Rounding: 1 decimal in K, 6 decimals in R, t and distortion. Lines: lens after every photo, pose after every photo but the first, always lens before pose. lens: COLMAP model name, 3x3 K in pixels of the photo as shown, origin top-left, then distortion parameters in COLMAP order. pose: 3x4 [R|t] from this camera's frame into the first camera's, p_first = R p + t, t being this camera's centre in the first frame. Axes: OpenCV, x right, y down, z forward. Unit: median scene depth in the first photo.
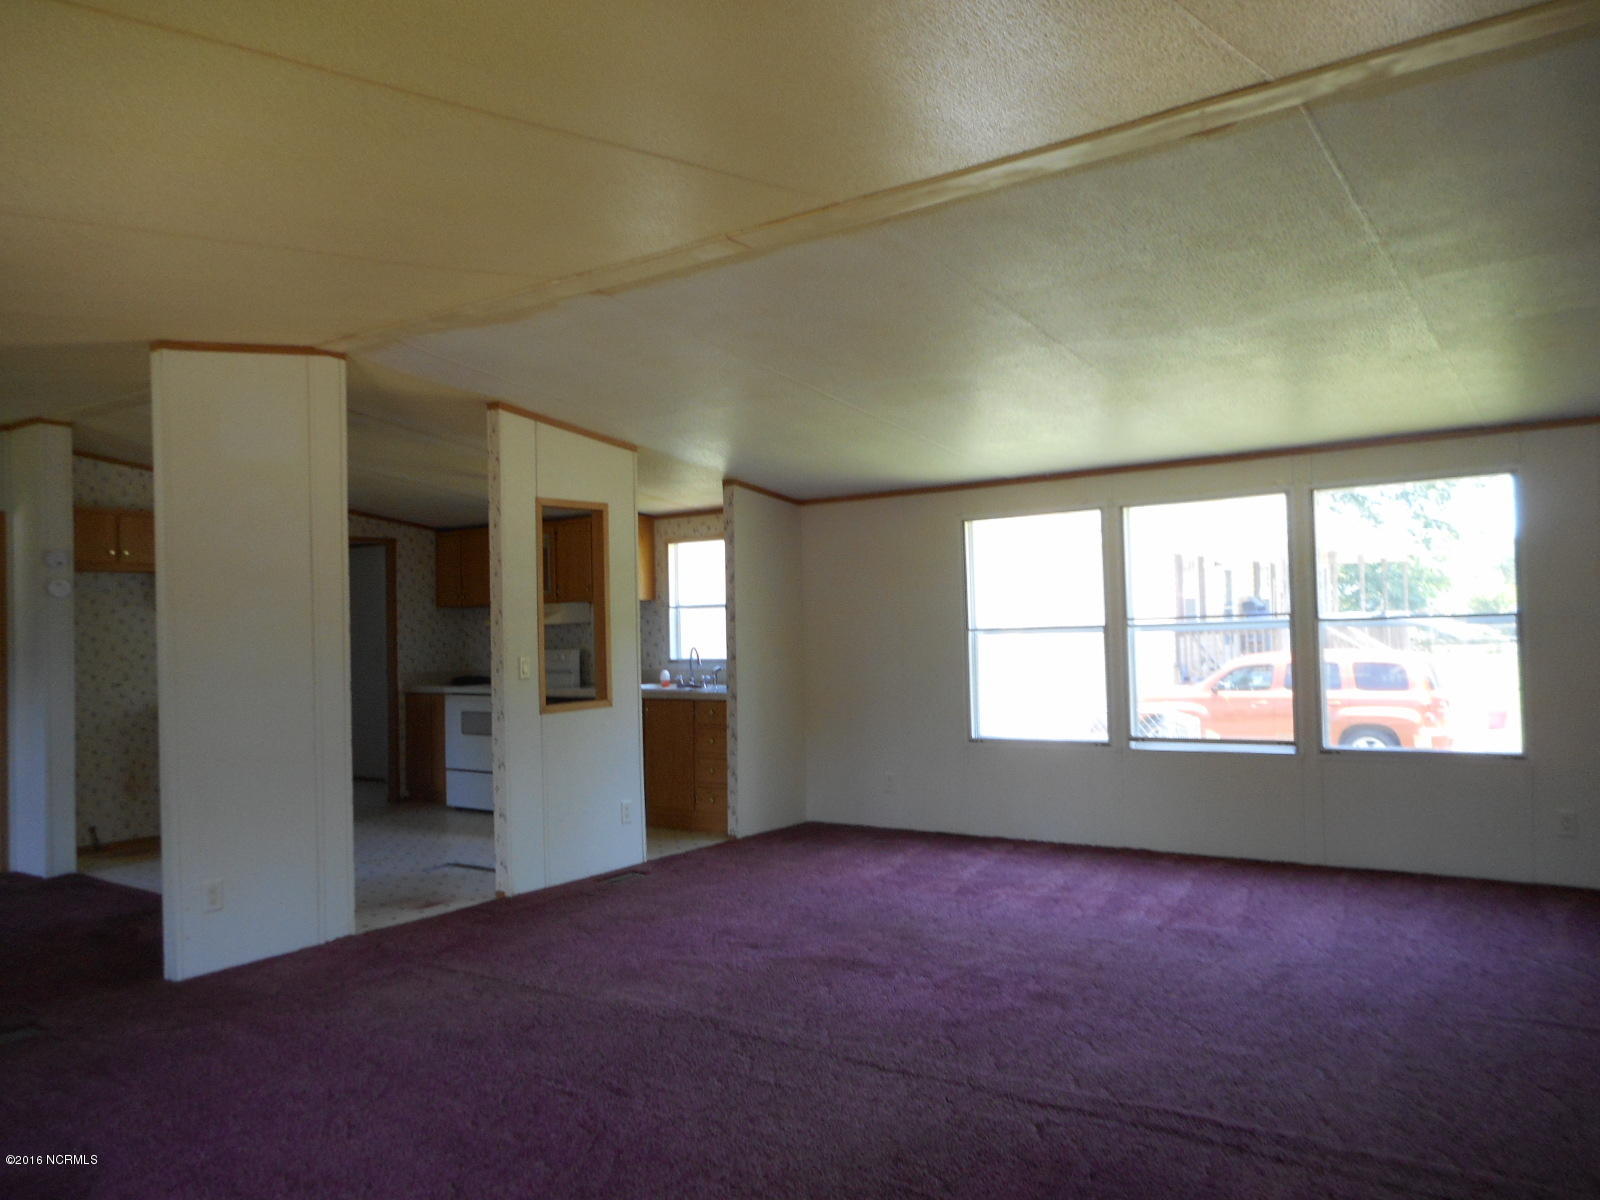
lens RADIAL K [[1210.9, 0, 796.4], [0, 1210.9, 599.5], [0, 0, 1]] dist [0.002389, 0.000396]
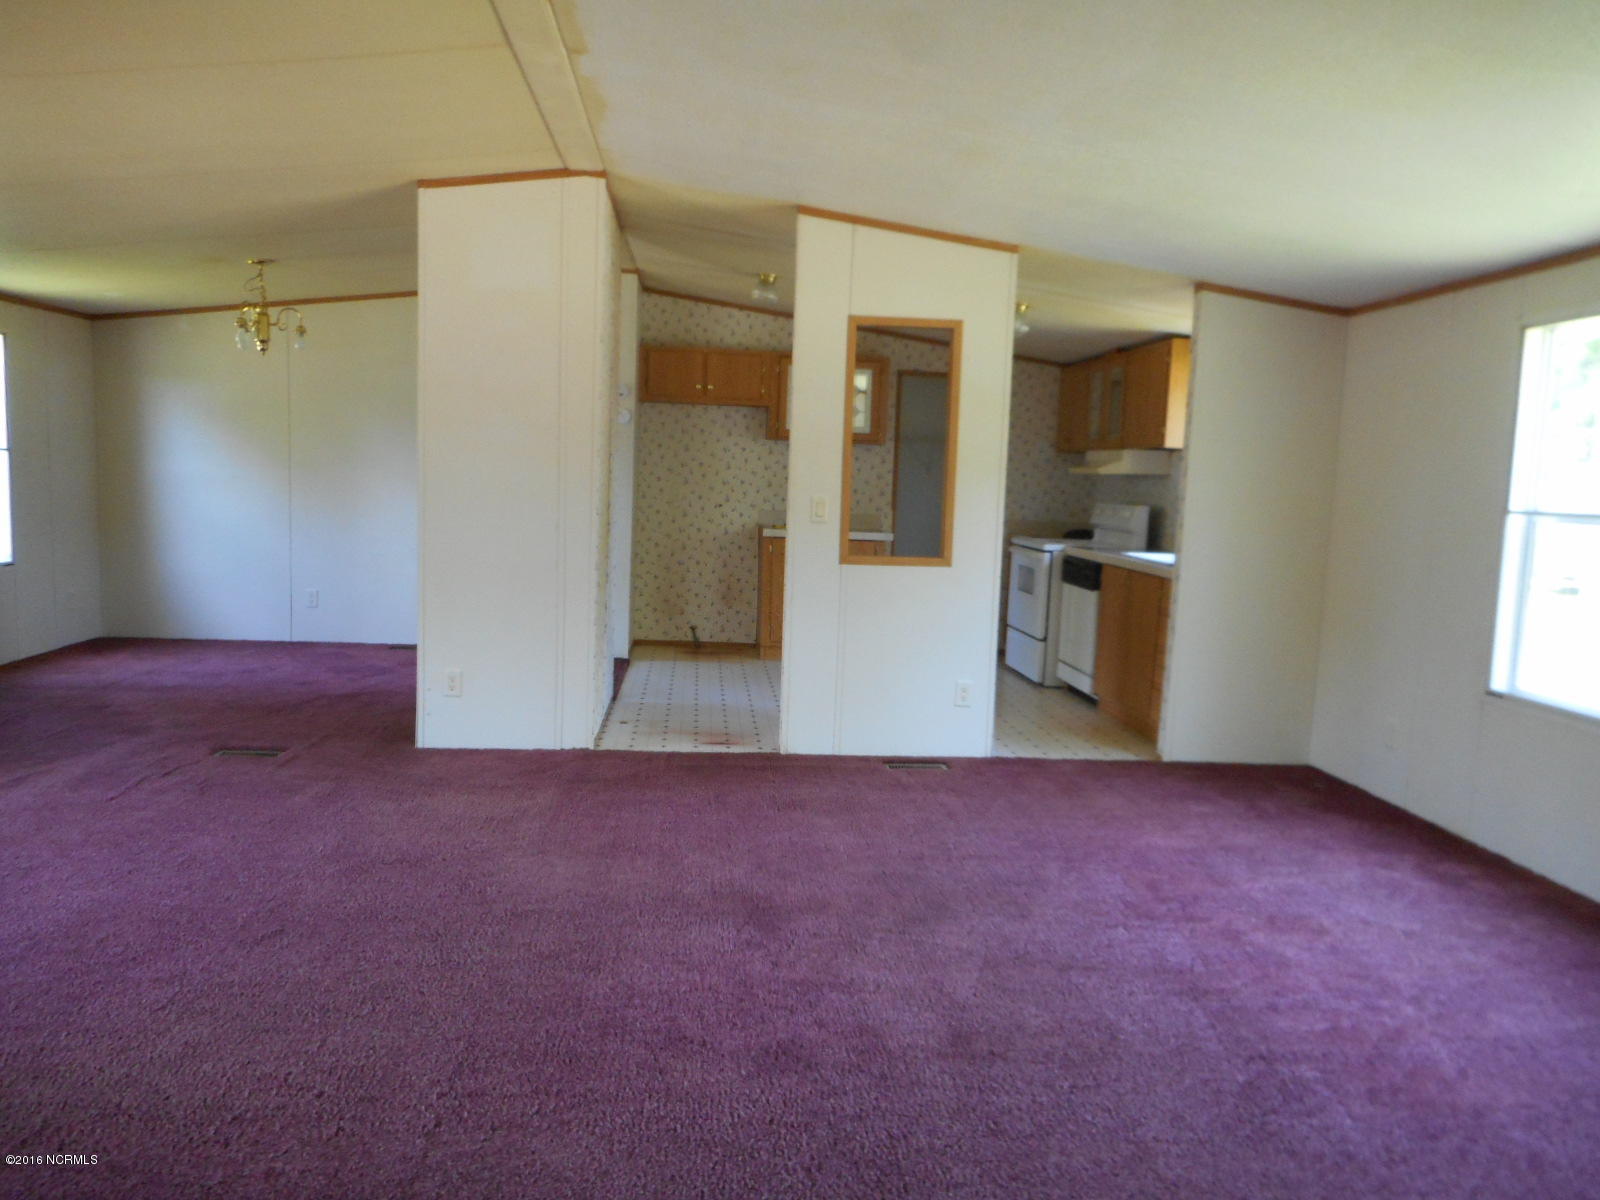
lens RADIAL K [[1210.9, 0, 805.2], [0, 1210.9, 597.7], [0, 0, 1]] dist [0.002389, 0.000396]
pose [[0.655126, 0.126312, -0.744886, 0.403813], [-0.039279, 0.990286, 0.133378, 0.001576], [0.754498, -0.058121, 0.653724, 0.367488]]
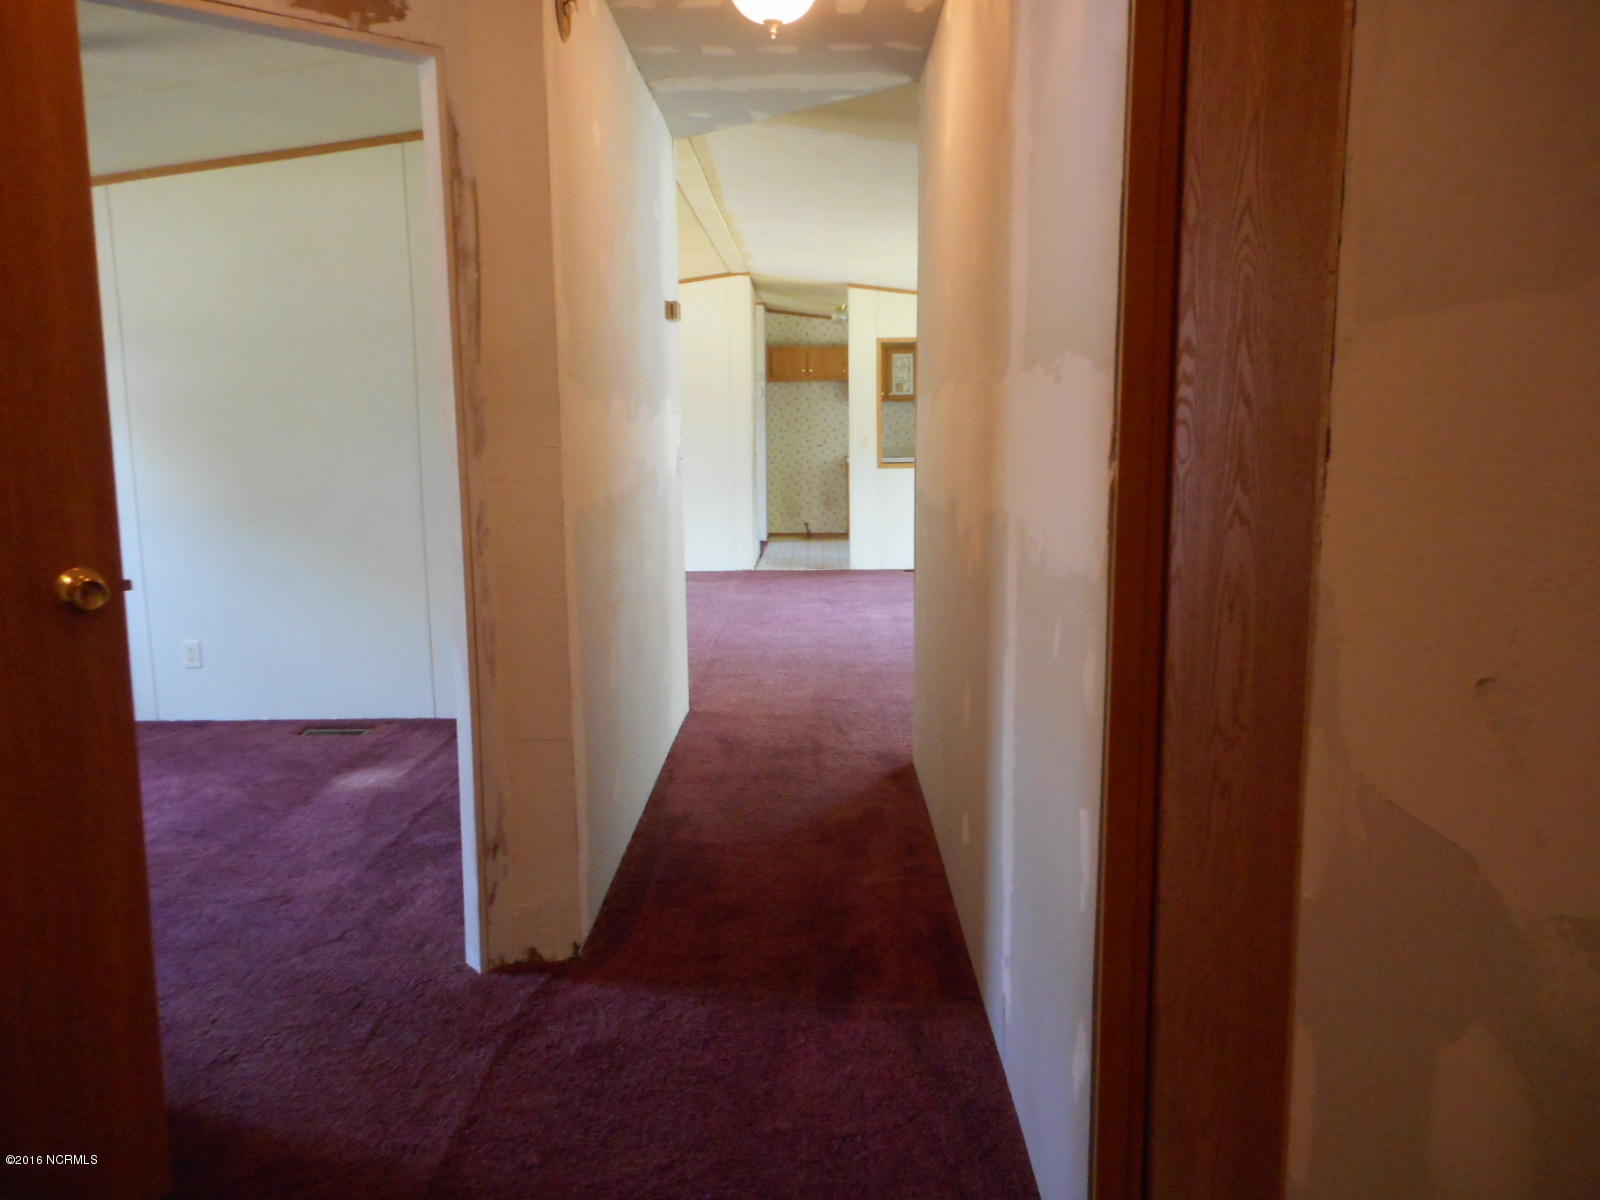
lens RADIAL K [[1210.9, 0, 798.2], [0, 1210.9, 599.9], [0, 0, 1]] dist [0.002389, 0.000396]
pose [[0.574990, 0.136041, -0.806771, 1.032984], [0.012283, 0.984533, 0.174770, -0.020279], [0.818068, -0.110401, 0.564426, -0.063646]]
